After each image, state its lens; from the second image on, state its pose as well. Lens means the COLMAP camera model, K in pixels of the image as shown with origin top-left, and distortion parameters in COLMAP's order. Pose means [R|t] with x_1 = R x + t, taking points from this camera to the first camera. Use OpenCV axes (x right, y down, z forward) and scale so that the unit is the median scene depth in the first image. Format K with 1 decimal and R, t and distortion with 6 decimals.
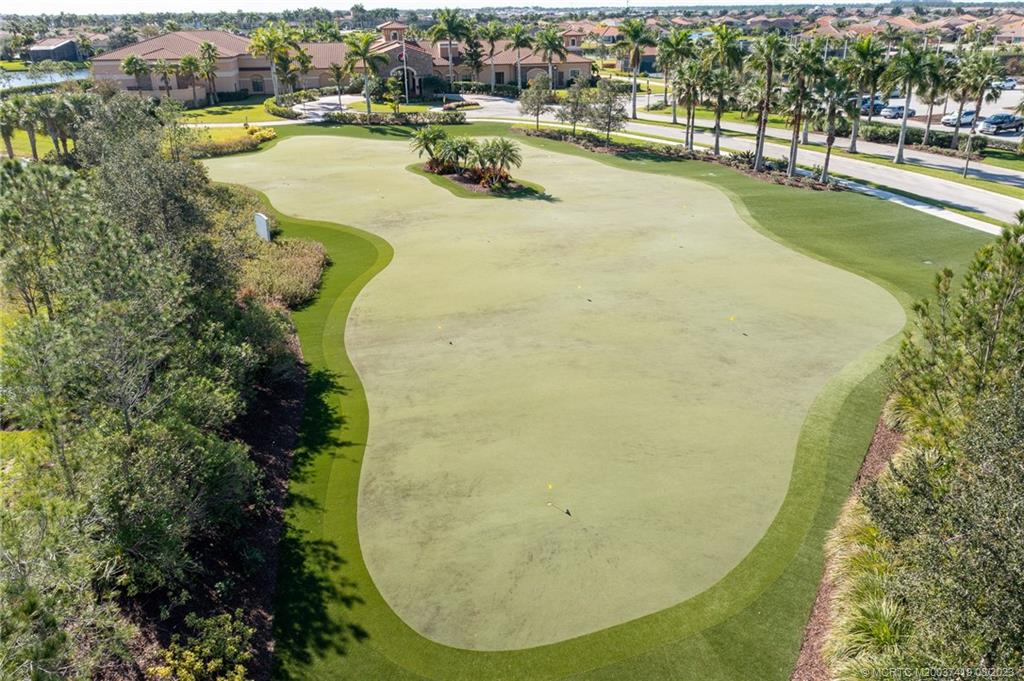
lens RADIAL K [[802.0, 0, 507.9], [0, 802.0, 339.1], [0, 0, 1]] dist [0.005322, 0.002859]
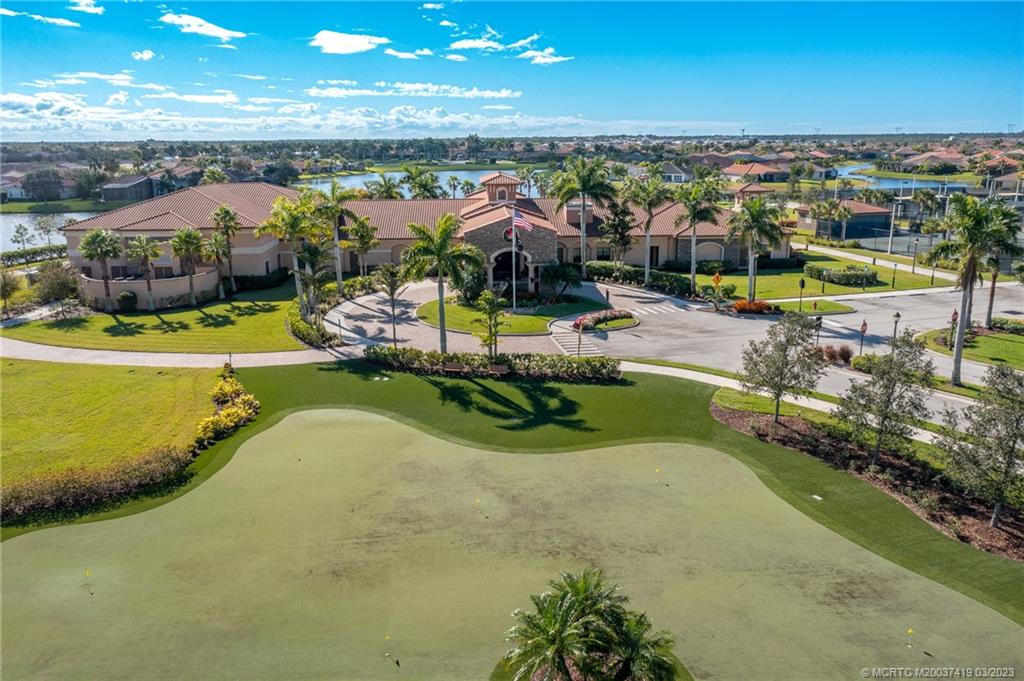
lens RADIAL K [[802.0, 0, 507.9], [0, 802.0, 339.1], [0, 0, 1]] dist [0.005322, 0.002859]
pose [[0.991537, 0.035502, -0.124874, -0.062996], [-0.052872, 0.988927, -0.138666, -0.222084], [0.118569, 0.144095, 0.982435, 0.475978]]
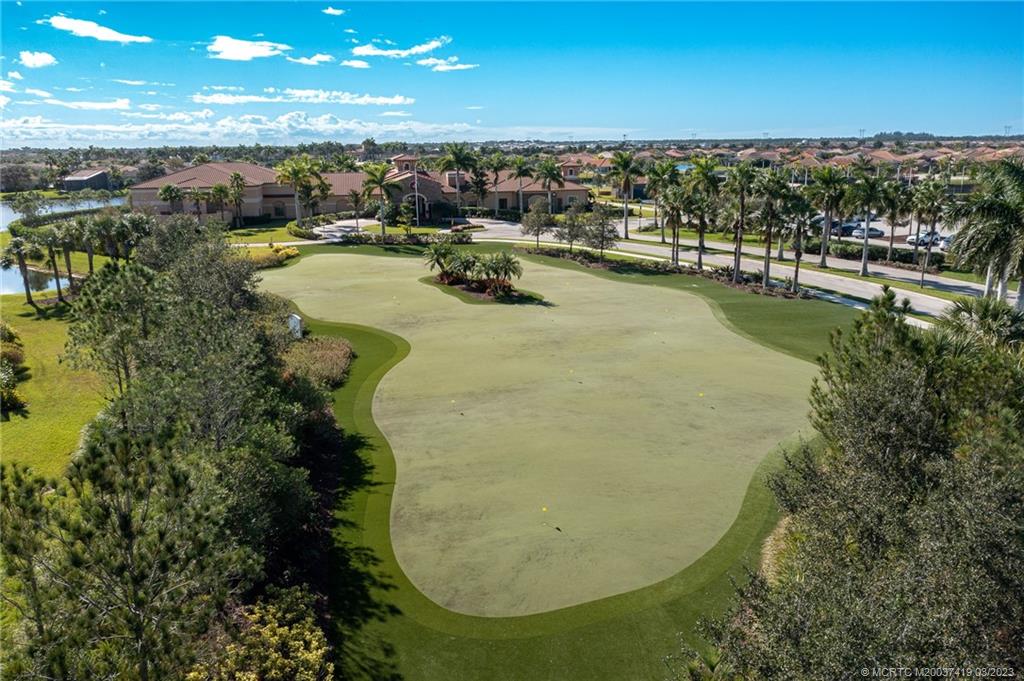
lens RADIAL K [[802.0, 0, 507.9], [0, 802.0, 339.1], [0, 0, 1]] dist [0.005322, 0.002859]
pose [[0.999994, -0.000338, -0.003350, -0.000084], [-0.000166, 0.988768, -0.149457, 0.023581], [0.003363, 0.149457, 0.988762, -0.059836]]
